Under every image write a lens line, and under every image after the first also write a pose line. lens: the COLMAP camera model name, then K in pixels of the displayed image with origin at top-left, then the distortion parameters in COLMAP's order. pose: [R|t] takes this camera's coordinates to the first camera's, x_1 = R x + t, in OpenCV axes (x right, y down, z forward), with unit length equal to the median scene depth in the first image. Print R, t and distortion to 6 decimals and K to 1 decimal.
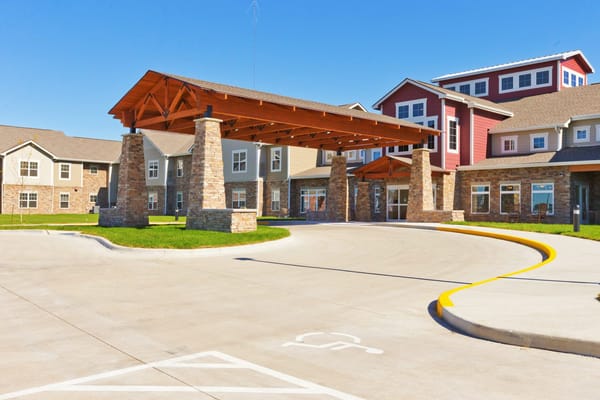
lens RADIAL K [[558.1, 0, 295.7], [0, 558.1, 197.4], [0, 0, 1]] dist [-0.016271, 0.000000]
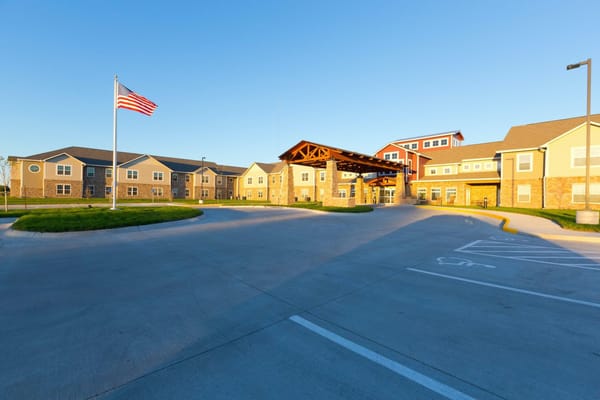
lens RADIAL K [[266.5, 0, 302.7], [0, 266.5, 197.2], [0, 0, 1]] dist [0.003463, -0.001637]
pose [[0.999681, 0.008759, 0.023673, -0.178084], [-0.009136, 0.999832, 0.015879, 0.001016], [-0.023530, -0.016091, 0.999594, -0.101117]]
